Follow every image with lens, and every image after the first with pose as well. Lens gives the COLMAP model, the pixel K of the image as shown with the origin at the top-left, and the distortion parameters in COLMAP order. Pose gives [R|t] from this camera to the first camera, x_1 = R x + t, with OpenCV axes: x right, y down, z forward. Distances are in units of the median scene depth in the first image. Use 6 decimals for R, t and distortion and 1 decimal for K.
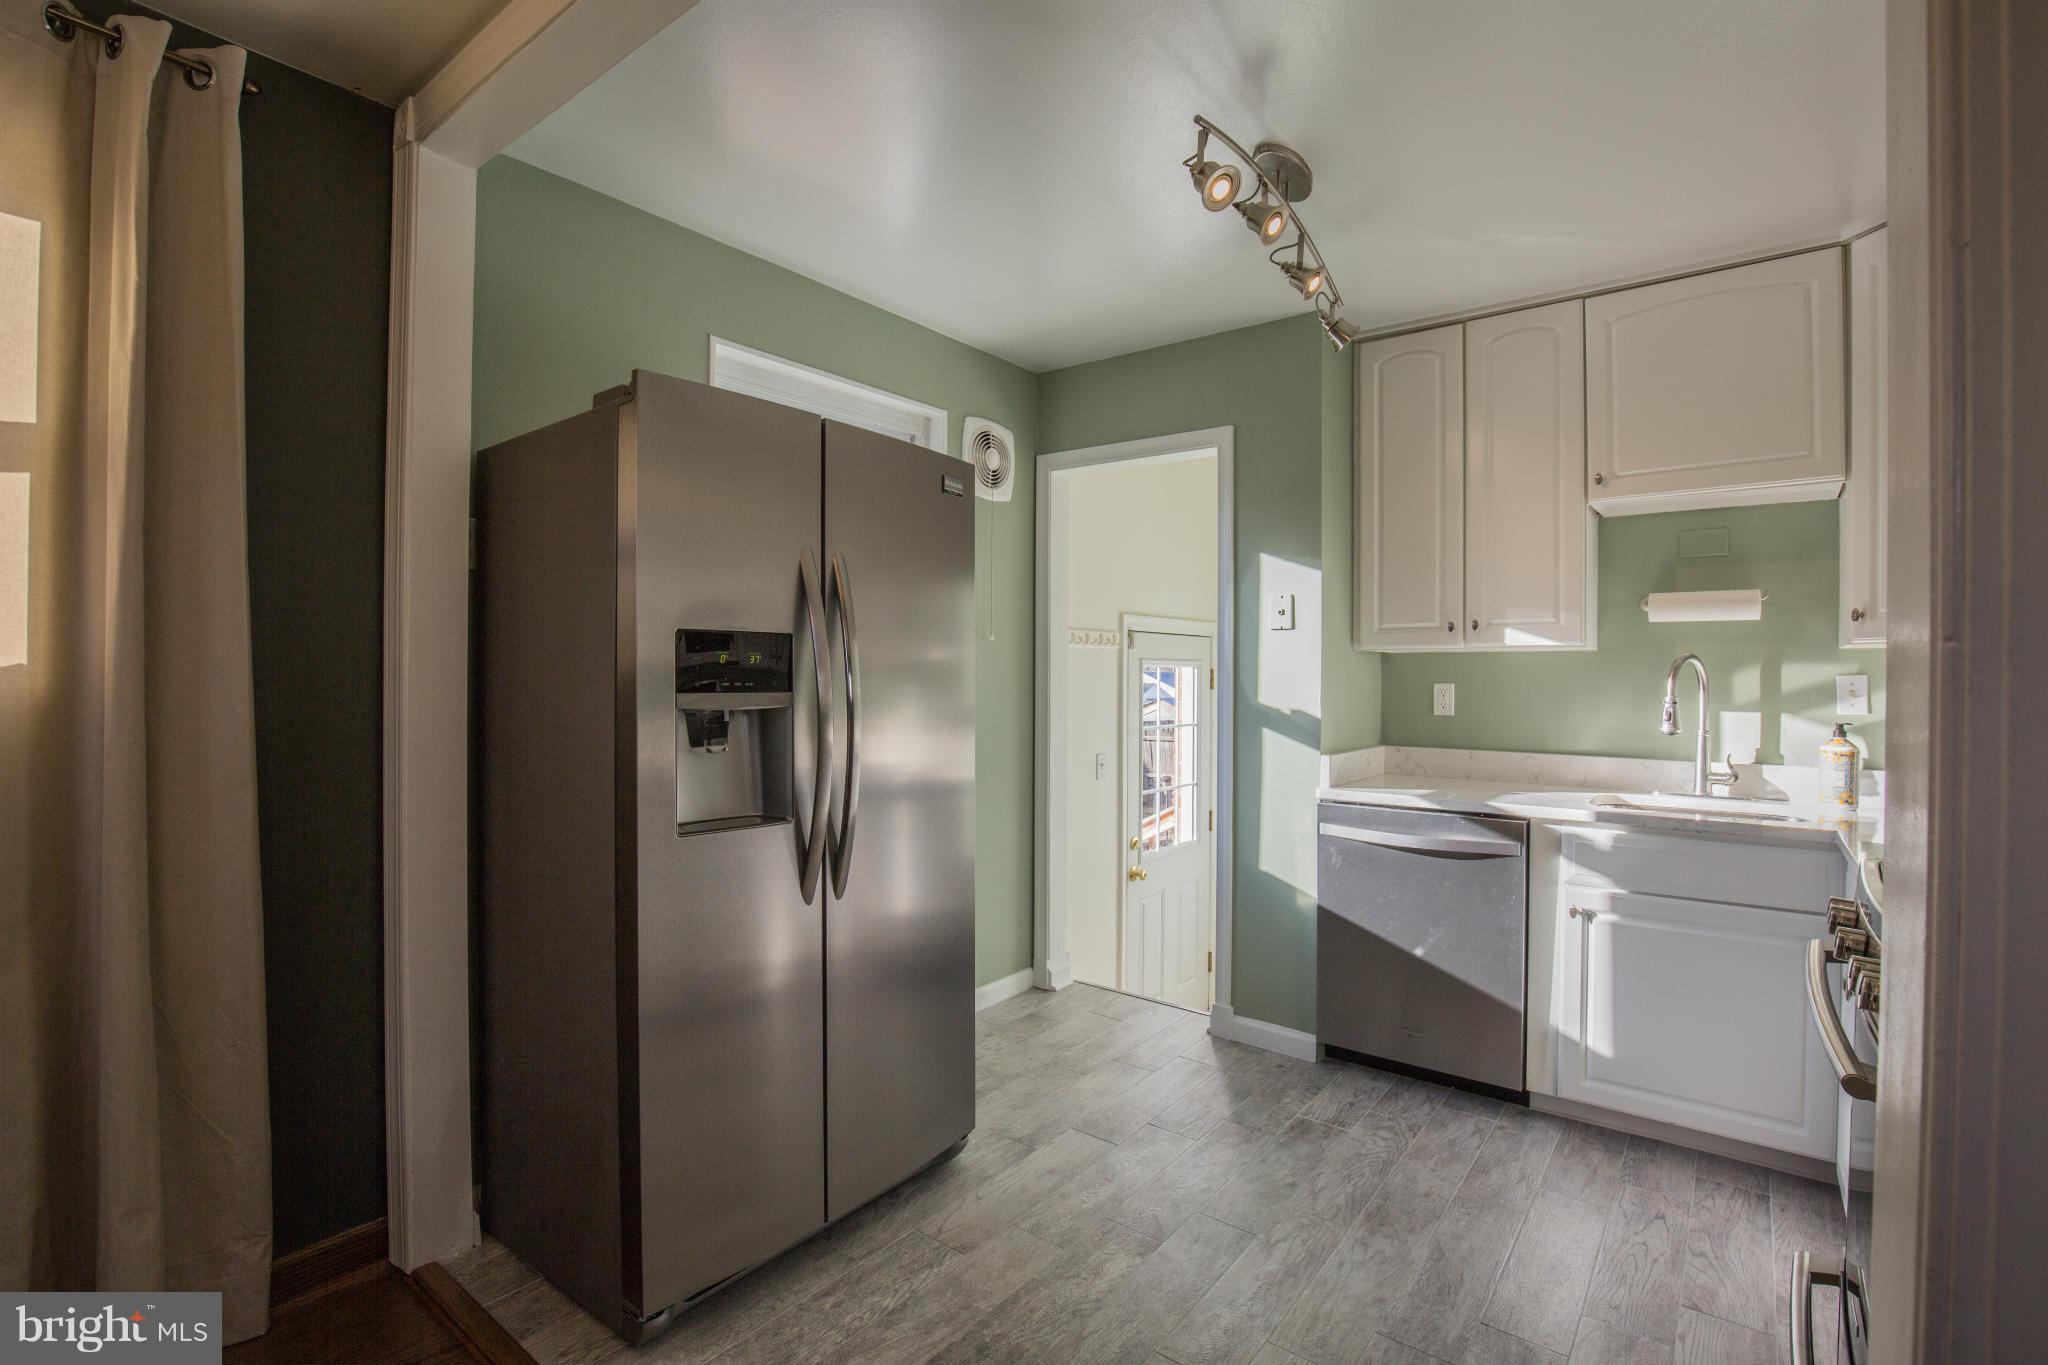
lens RADIAL K [[940.6, 0, 1033.8], [0, 940.6, 687.7], [0, 0, 1]] dist [-0.035701, 0.004592]
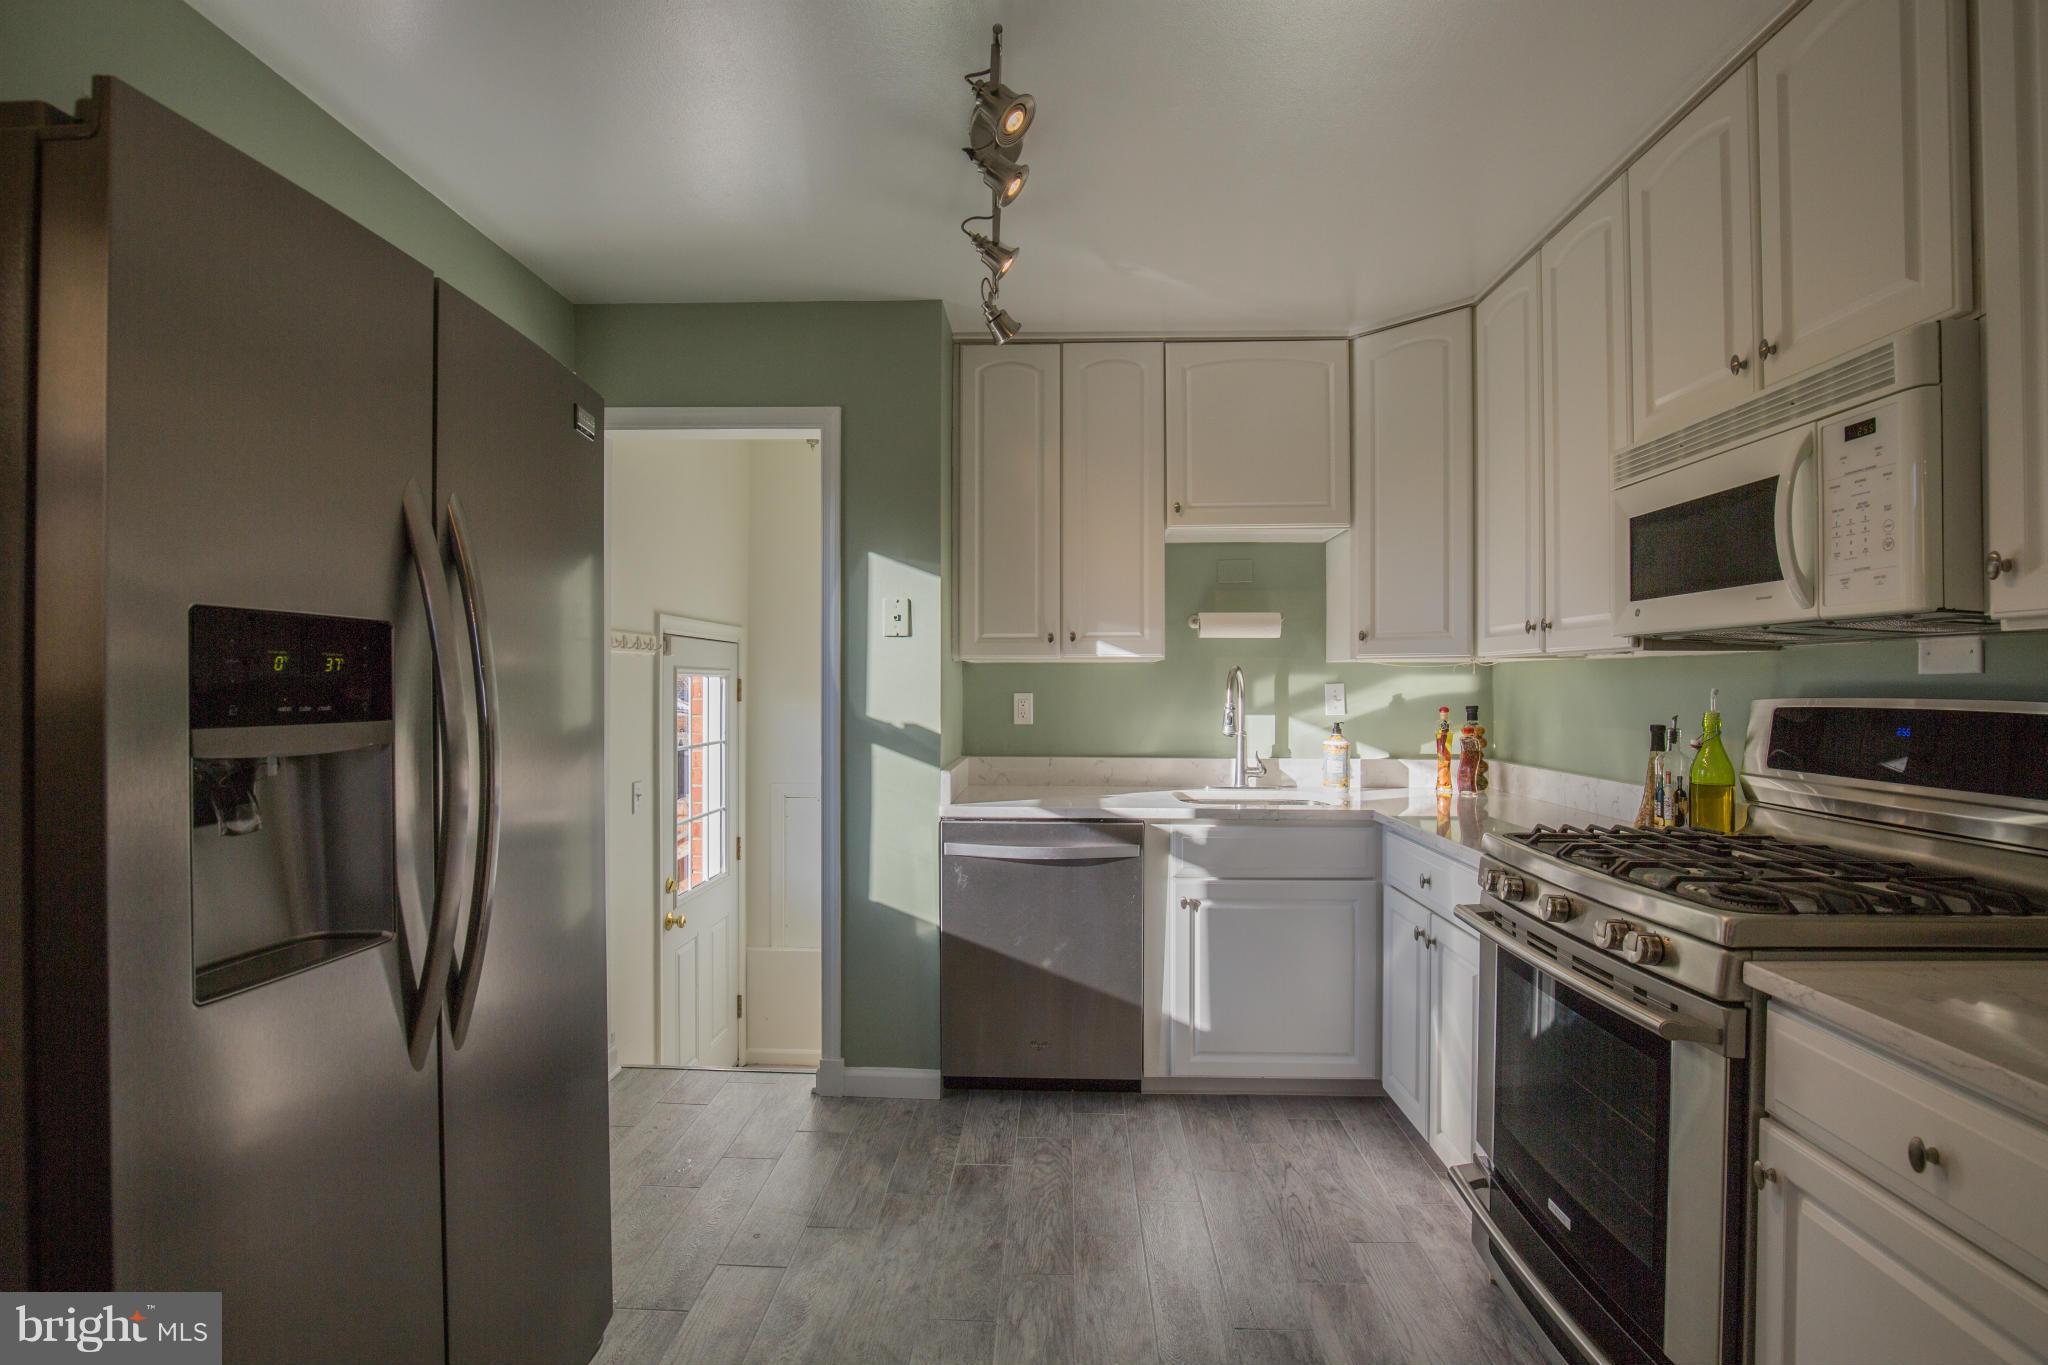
lens RADIAL K [[940.6, 0, 1033.2], [0, 940.6, 683.5], [0, 0, 1]] dist [-0.035701, 0.004592]
pose [[0.810005, -0.003339, 0.586413, -0.190397], [0.011471, 0.999883, -0.010151, -0.005667], [-0.586310, 0.014950, 0.809949, 0.198394]]
